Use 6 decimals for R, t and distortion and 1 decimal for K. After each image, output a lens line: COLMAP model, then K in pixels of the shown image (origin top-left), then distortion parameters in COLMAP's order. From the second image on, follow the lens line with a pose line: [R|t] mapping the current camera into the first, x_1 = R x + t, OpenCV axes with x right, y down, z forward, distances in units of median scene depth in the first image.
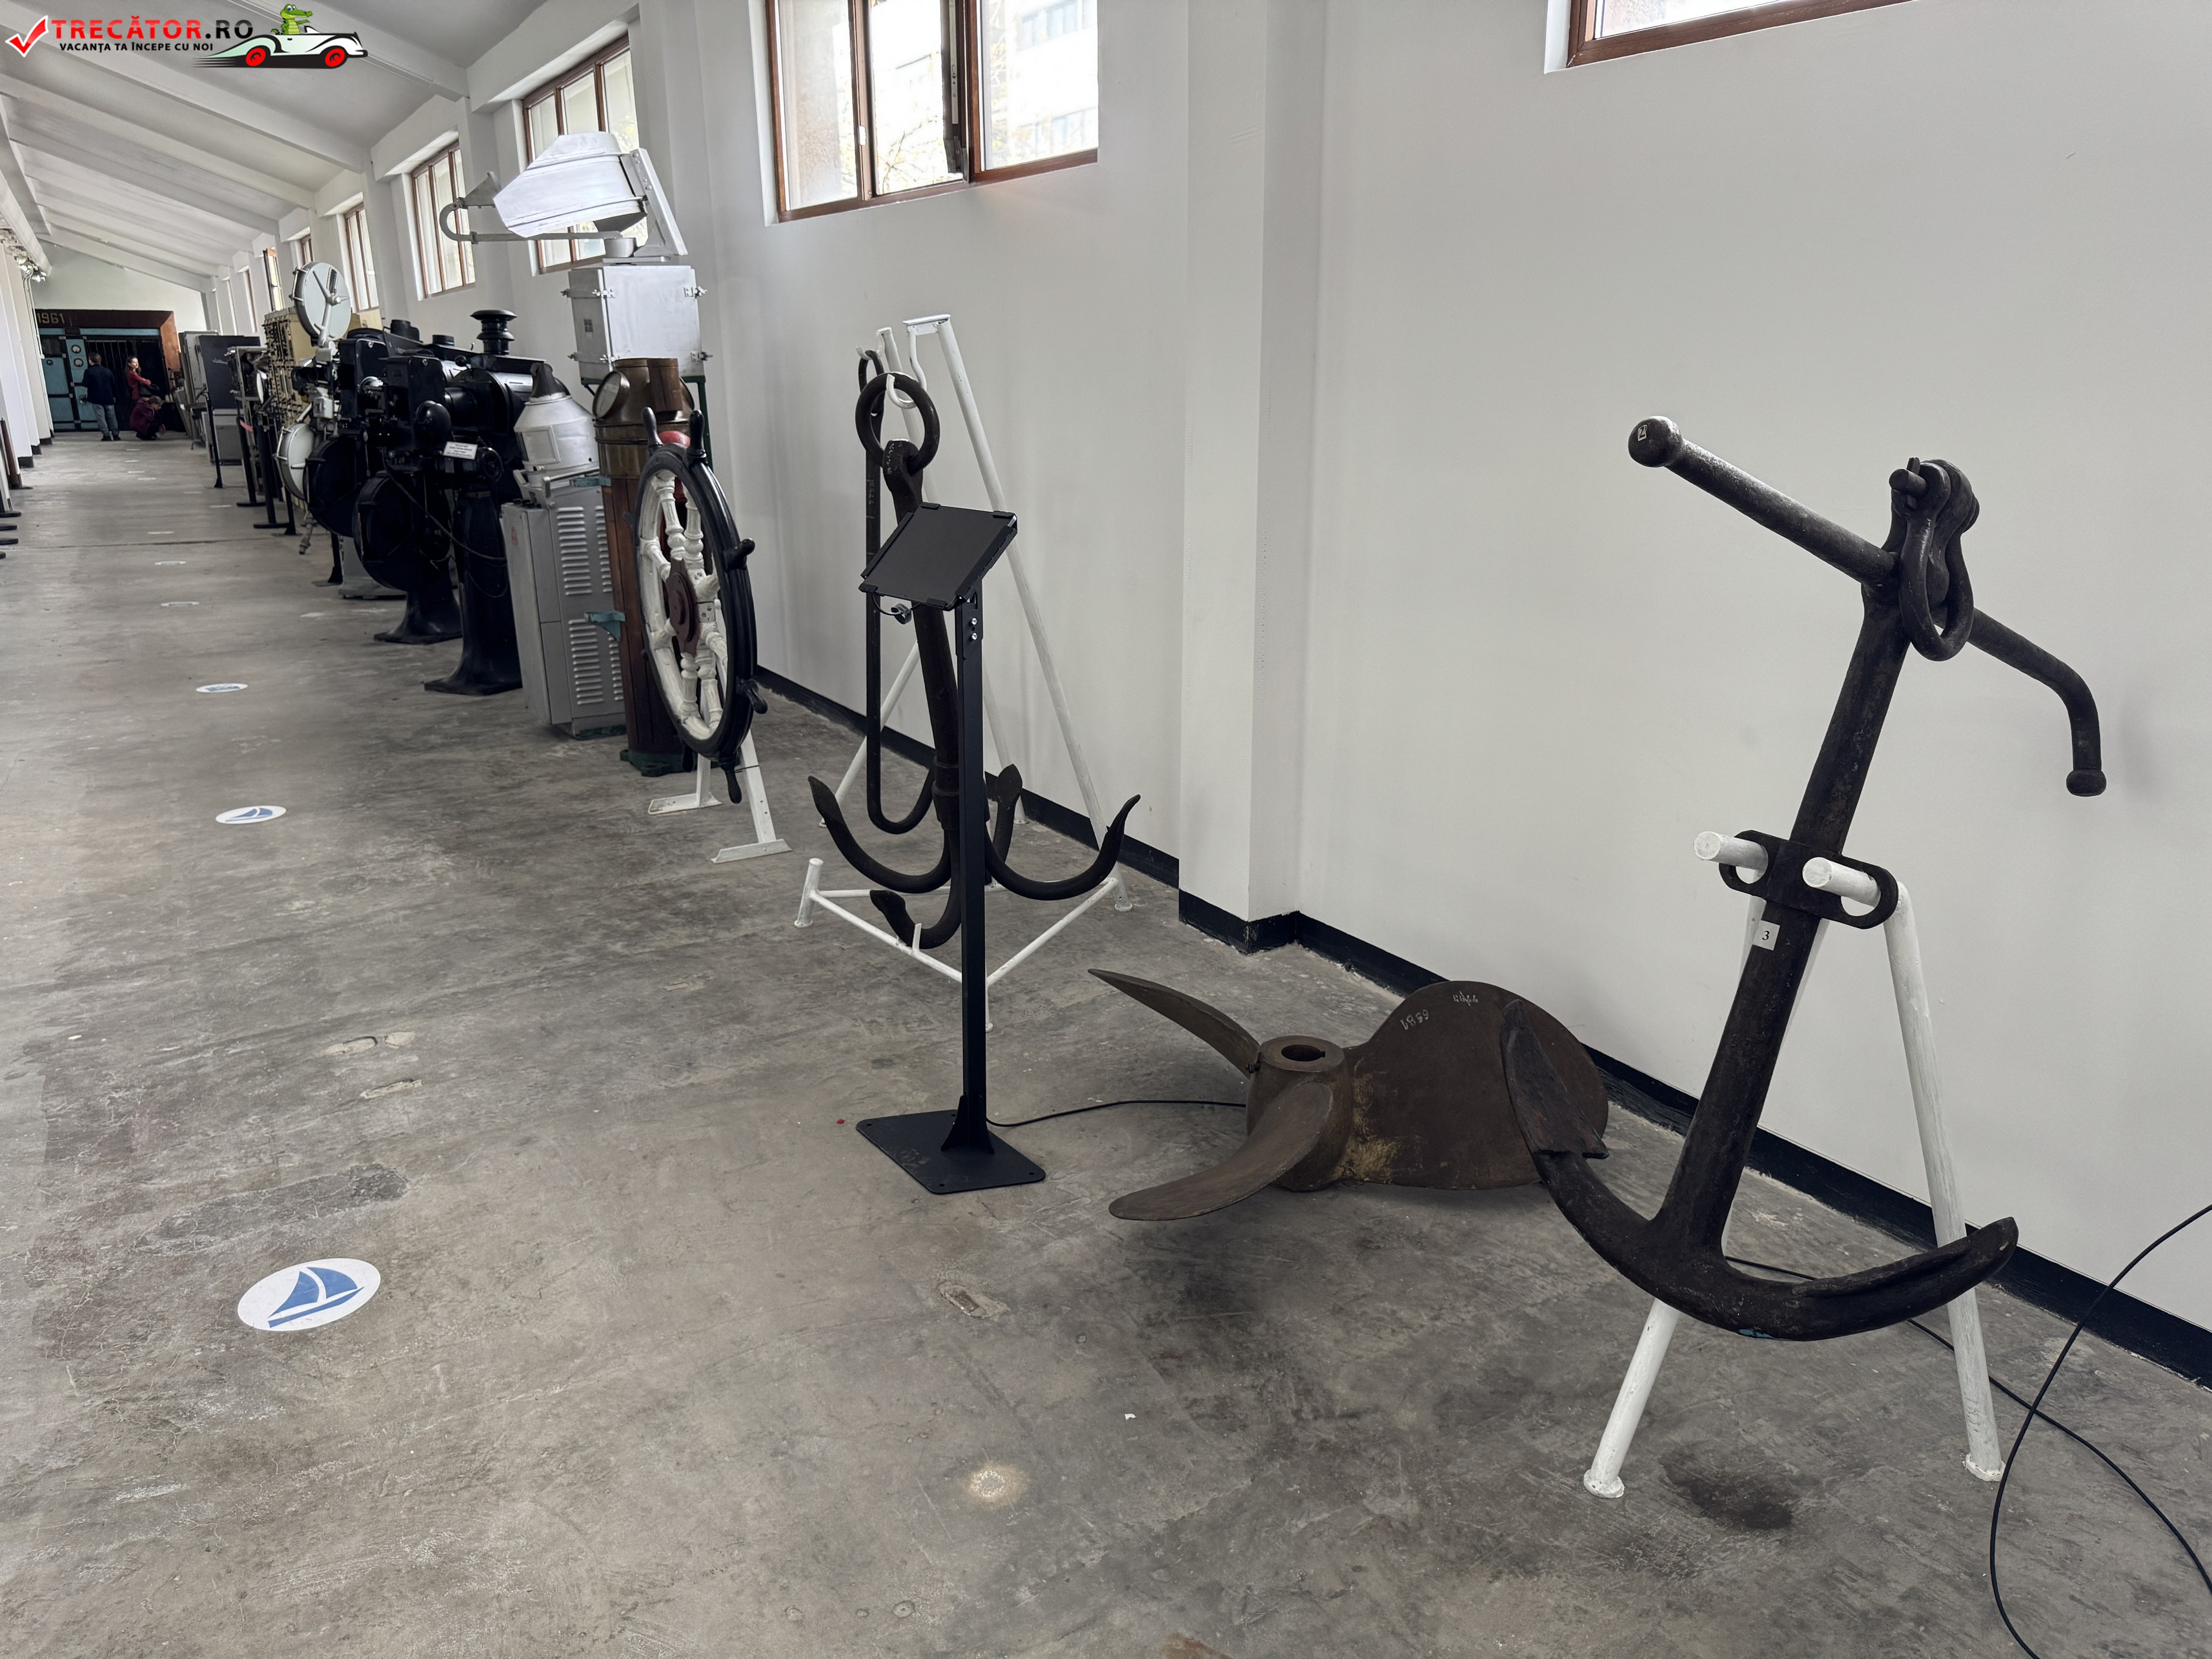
lens RADIAL K [[1595.0, 0, 1117.6], [0, 1595.0, 830.1], [0, 0, 1]] dist [0.035555, -0.048781]
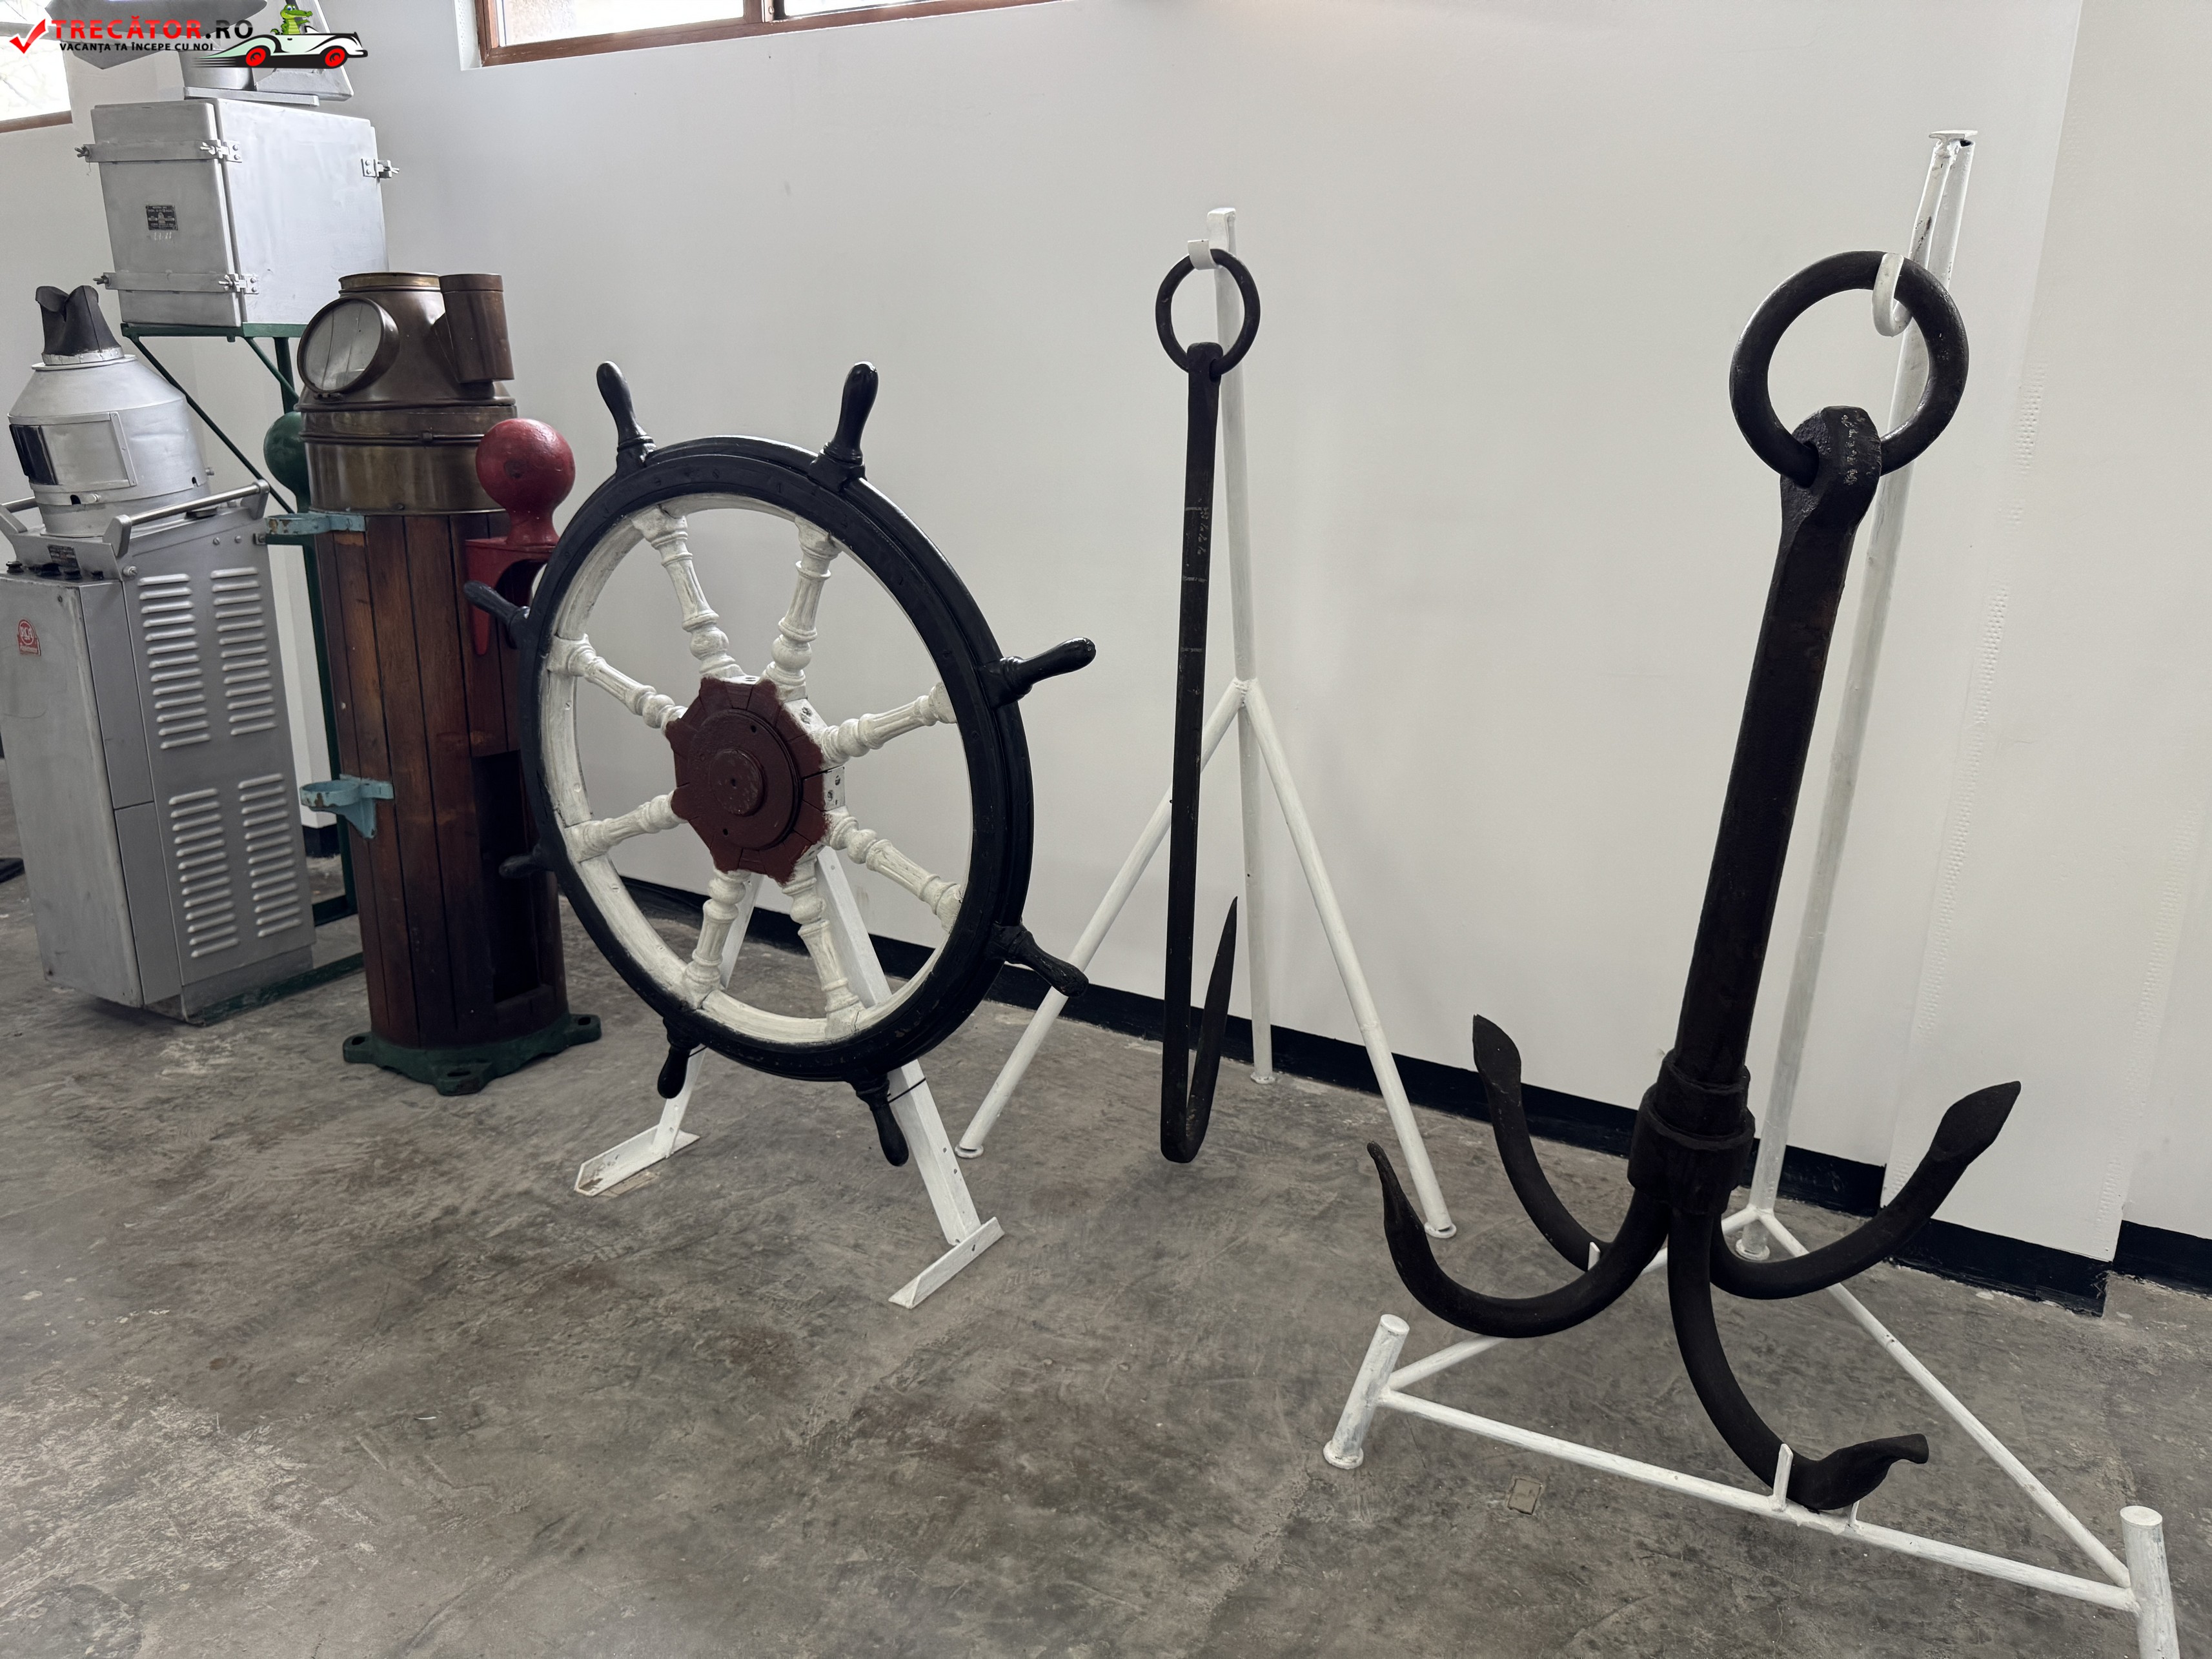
lens RADIAL K [[1595.0, 0, 1094.4], [0, 1595.0, 817.4], [0, 0, 1]] dist [0.035555, -0.048781]
pose [[0.887706, -0.103038, 0.448733, -0.401342], [0.113691, 0.993511, 0.003221, -0.120179], [-0.446153, 0.048158, 0.893660, 0.539520]]
